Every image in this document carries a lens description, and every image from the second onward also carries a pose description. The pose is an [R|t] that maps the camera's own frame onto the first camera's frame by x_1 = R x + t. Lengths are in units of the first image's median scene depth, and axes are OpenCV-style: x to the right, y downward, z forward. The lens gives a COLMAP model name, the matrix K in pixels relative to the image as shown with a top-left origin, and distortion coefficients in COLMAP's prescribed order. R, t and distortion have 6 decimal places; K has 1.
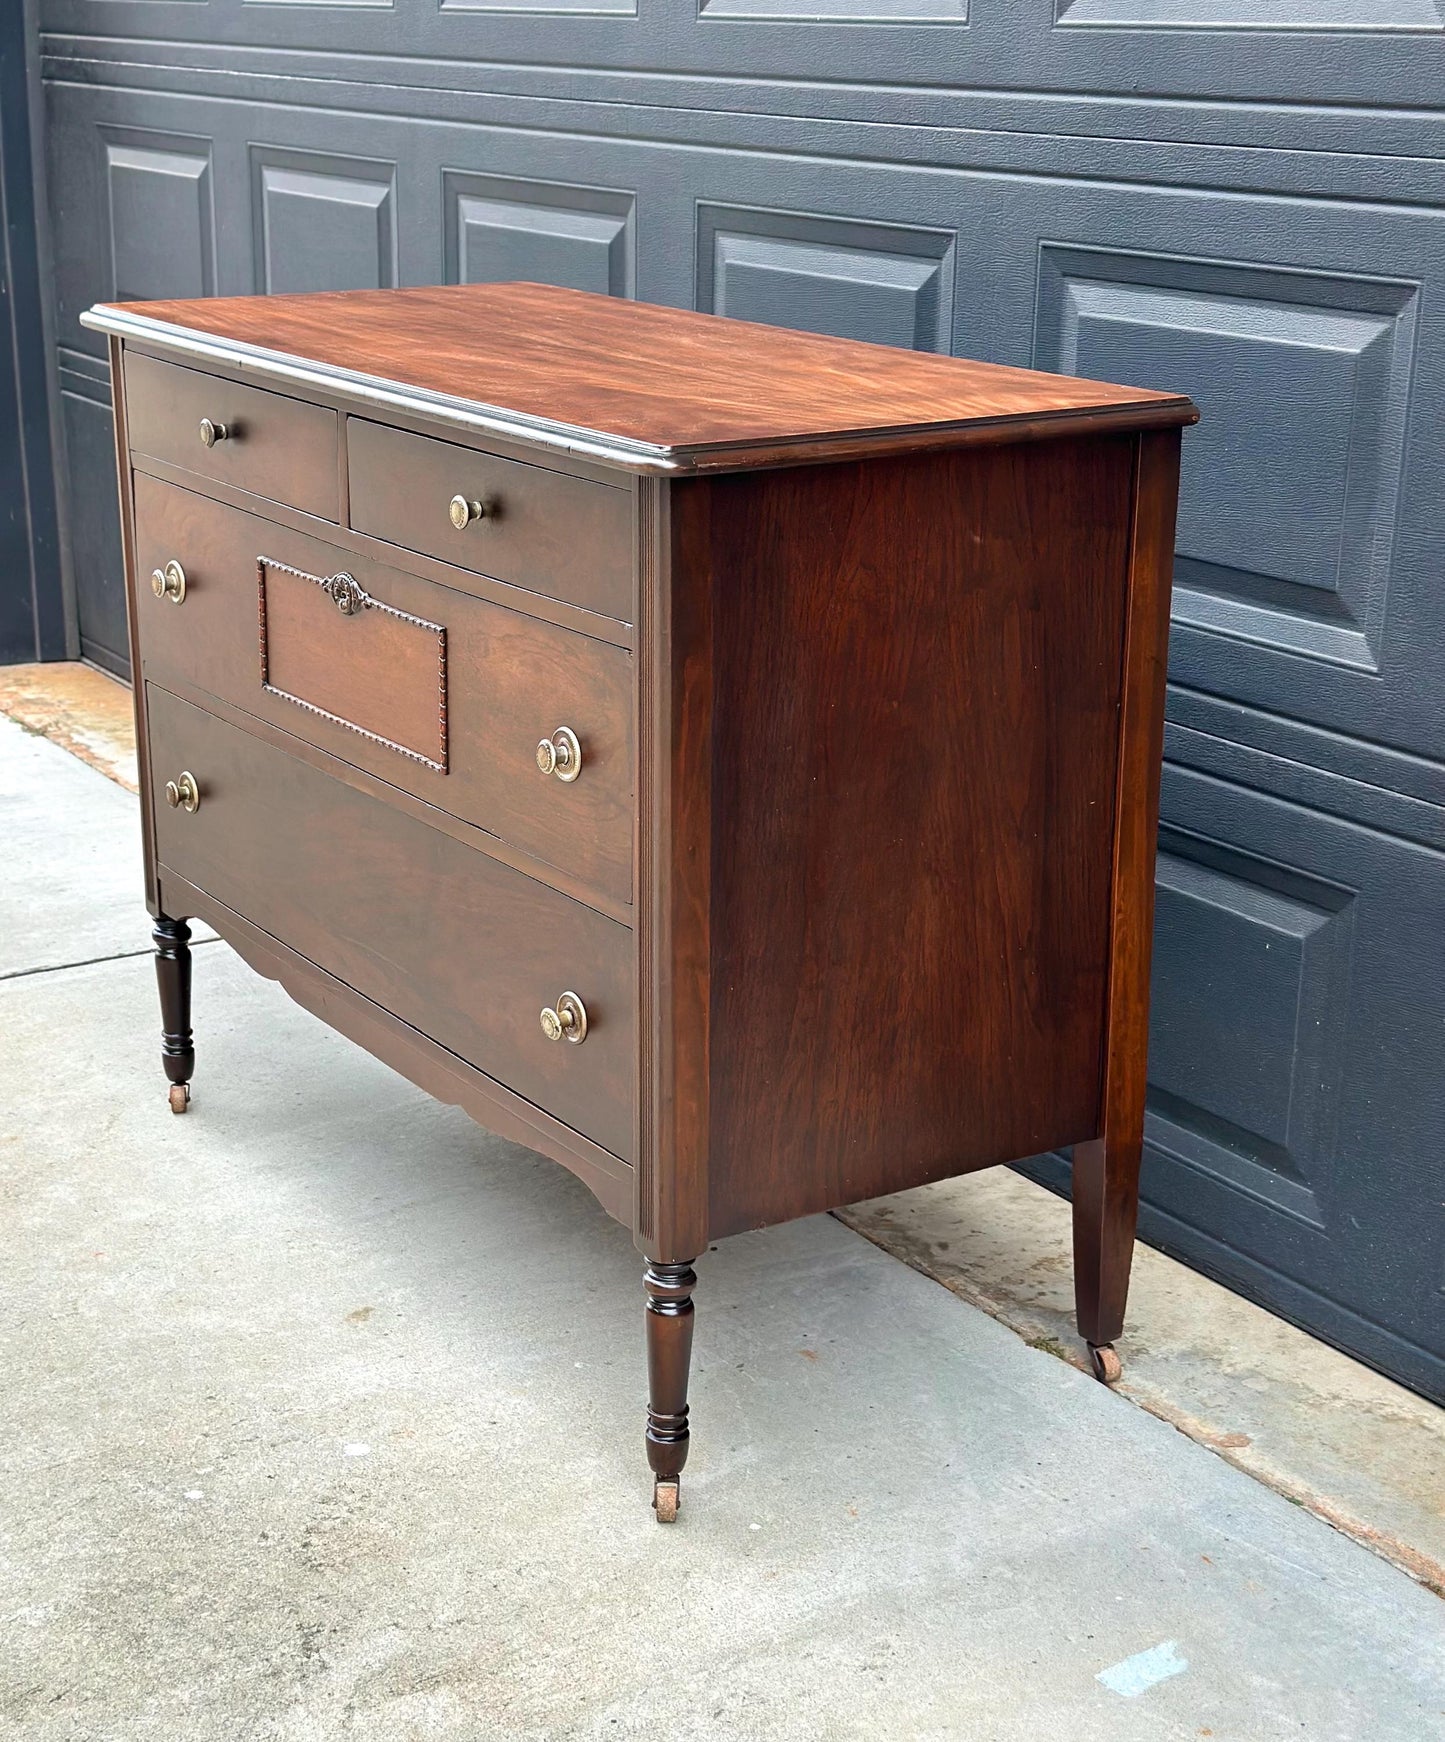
lens RADIAL K [[2789.0, 0, 714.7], [0, 2789.0, 893.6], [0, 0, 1]] dist [0.152613, -0.102730]
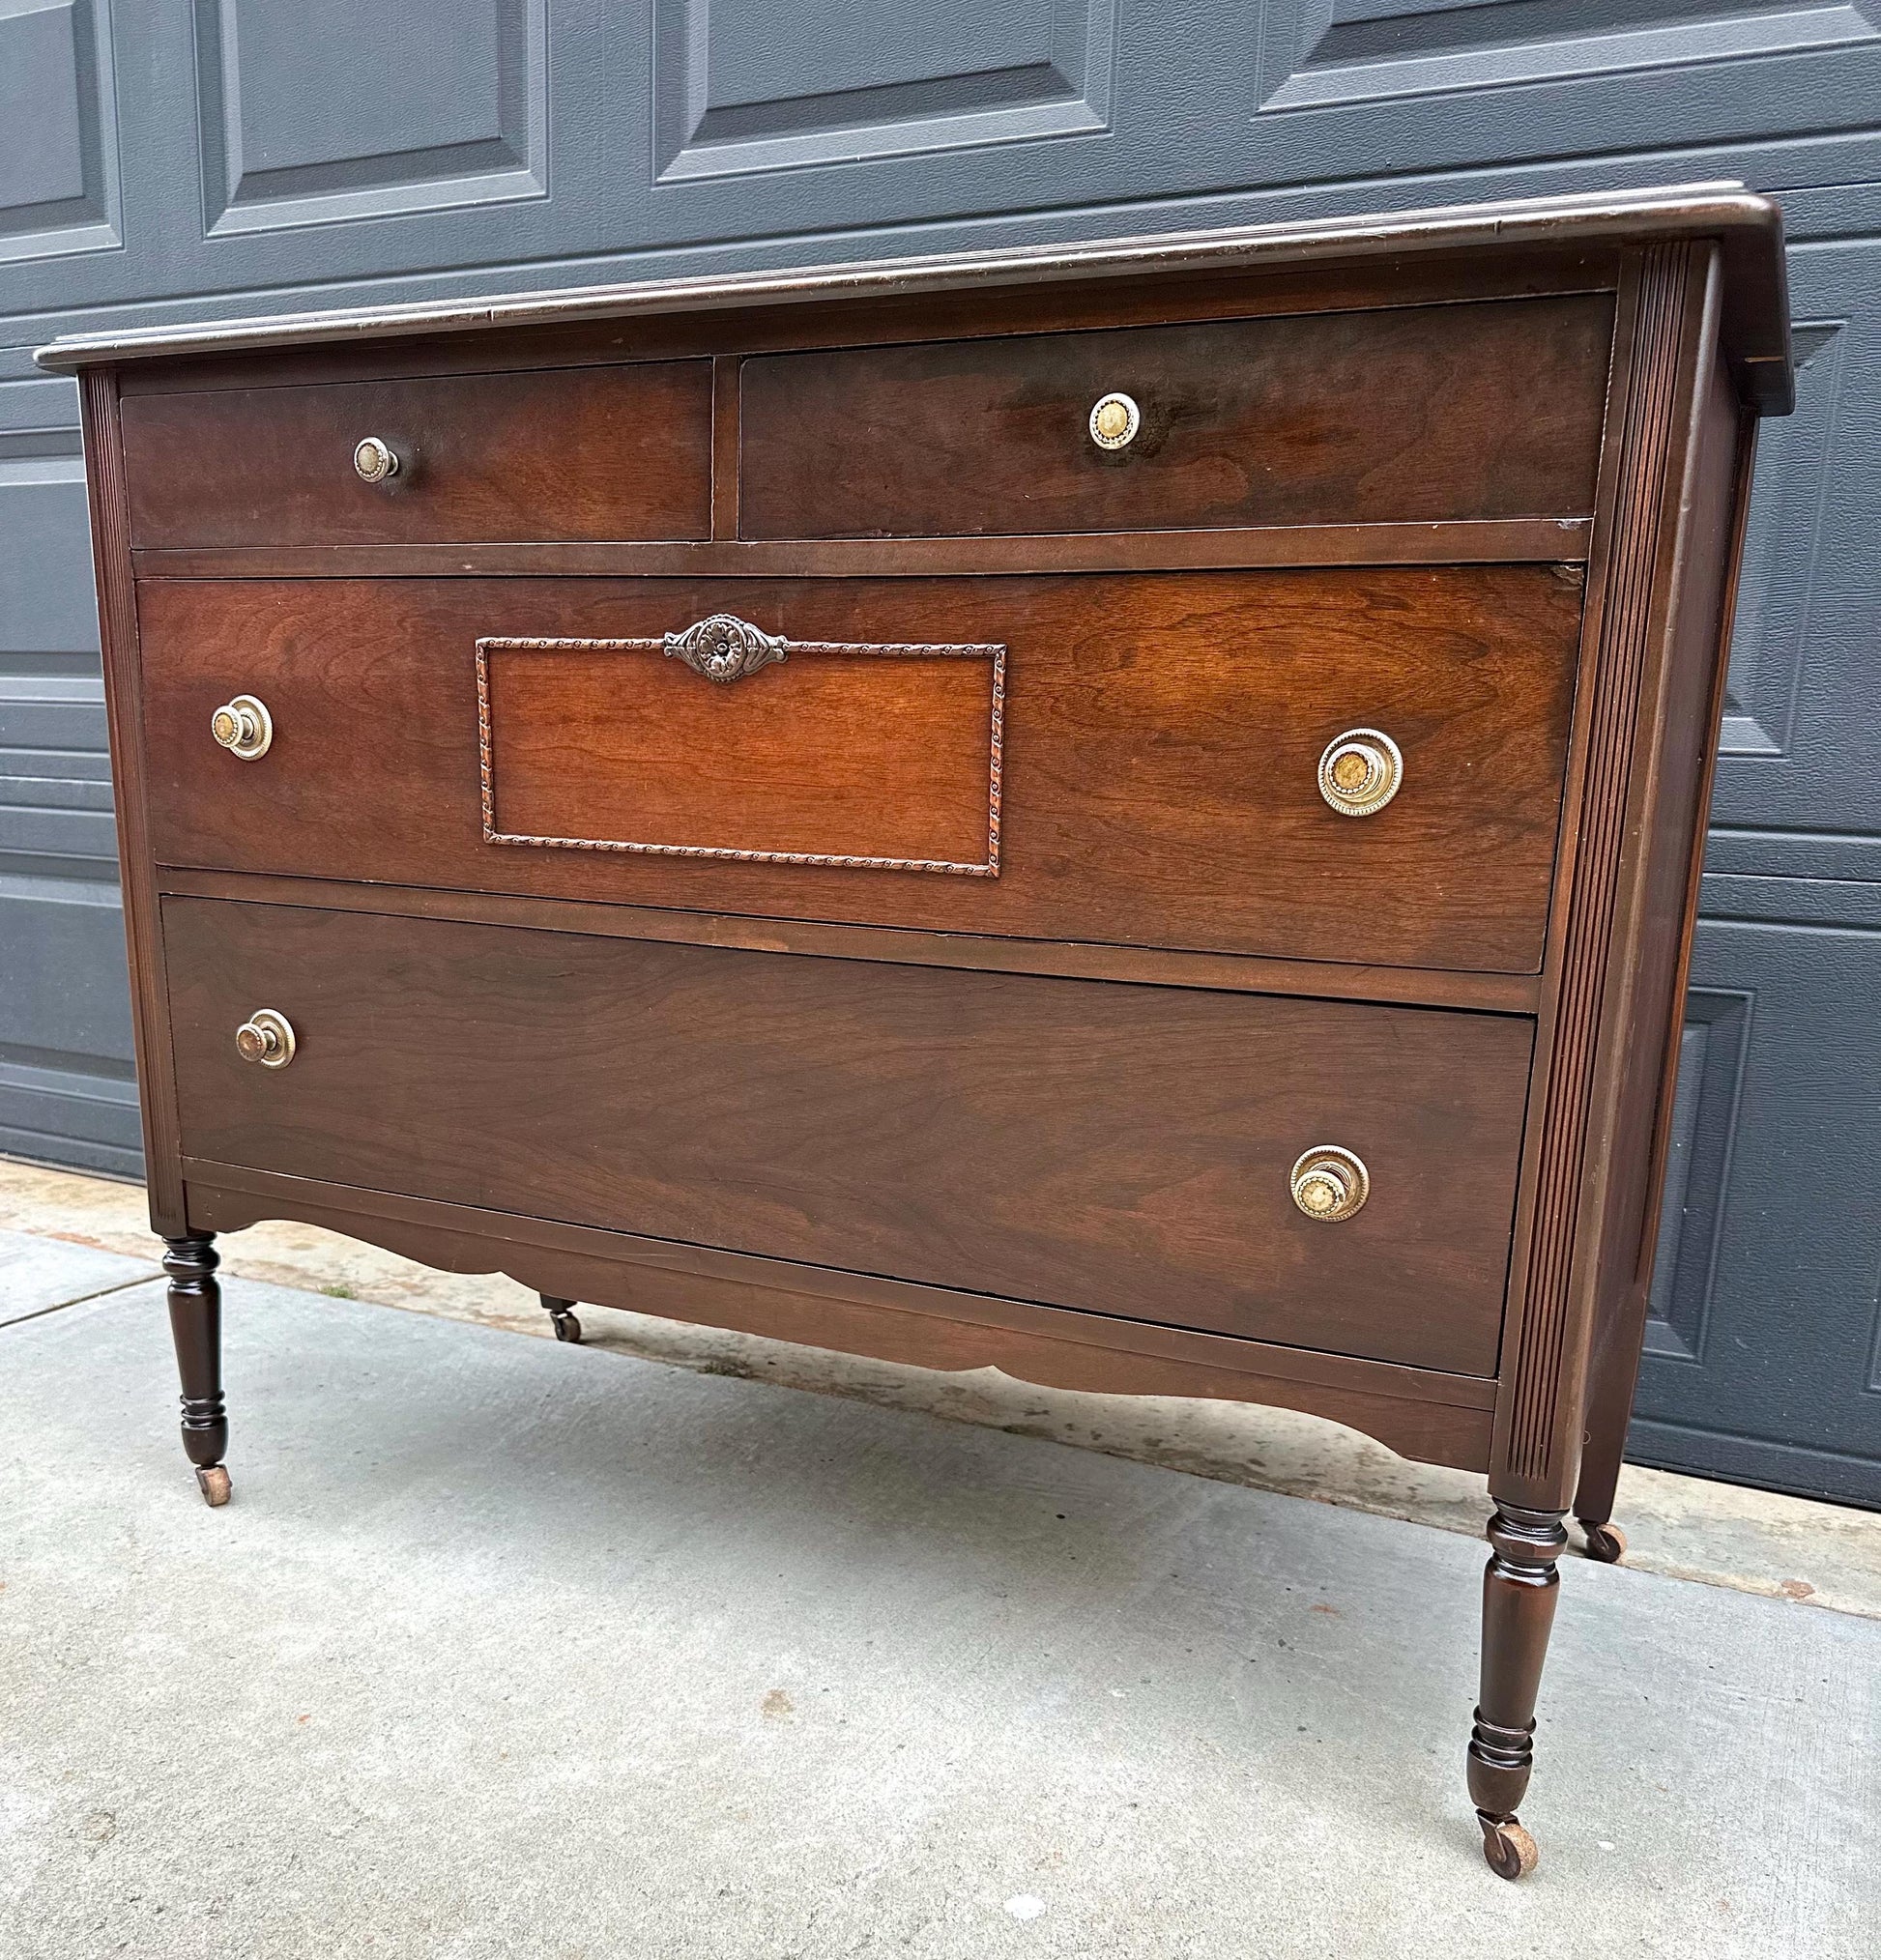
lens RADIAL K [[1752.3, 0, 949.3], [0, 1752.3, 1193.2], [0, 0, 1]] dist [0.166361, -0.340662]
pose [[0.852223, -0.113299, 0.510764, -0.309555], [0.136975, 0.990535, -0.008823, 0.033283], [-0.504930, 0.077481, 0.859676, 0.596067]]
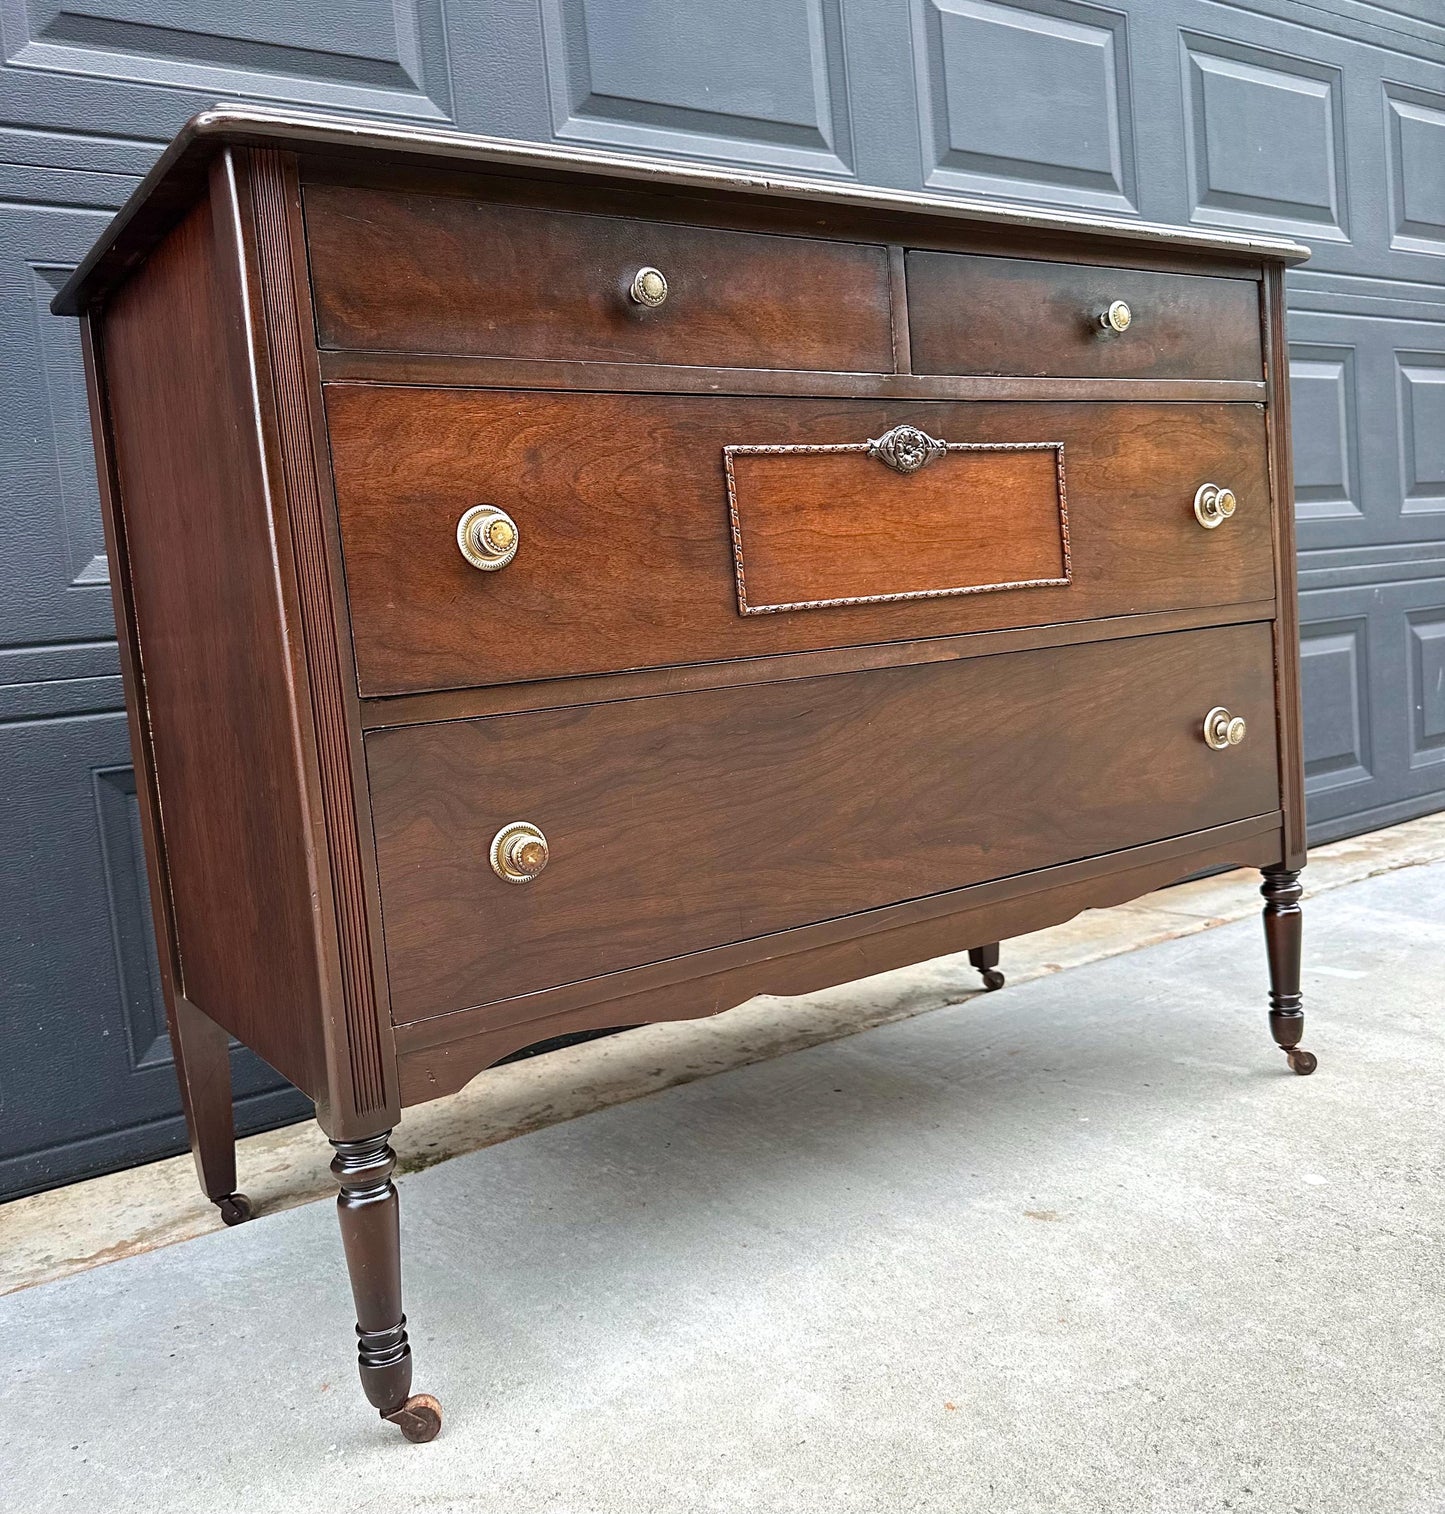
lens RADIAL K [[1350.1, 0, 704.8], [0, 1350.1, 759.4], [0, 0, 1]] dist [0.175339, -0.372341]
pose [[-0.012847, -0.118751, 0.992841, -0.575655], [0.378858, 0.918315, 0.114739, -0.087269], [-0.925366, 0.377619, 0.033192, 1.054140]]
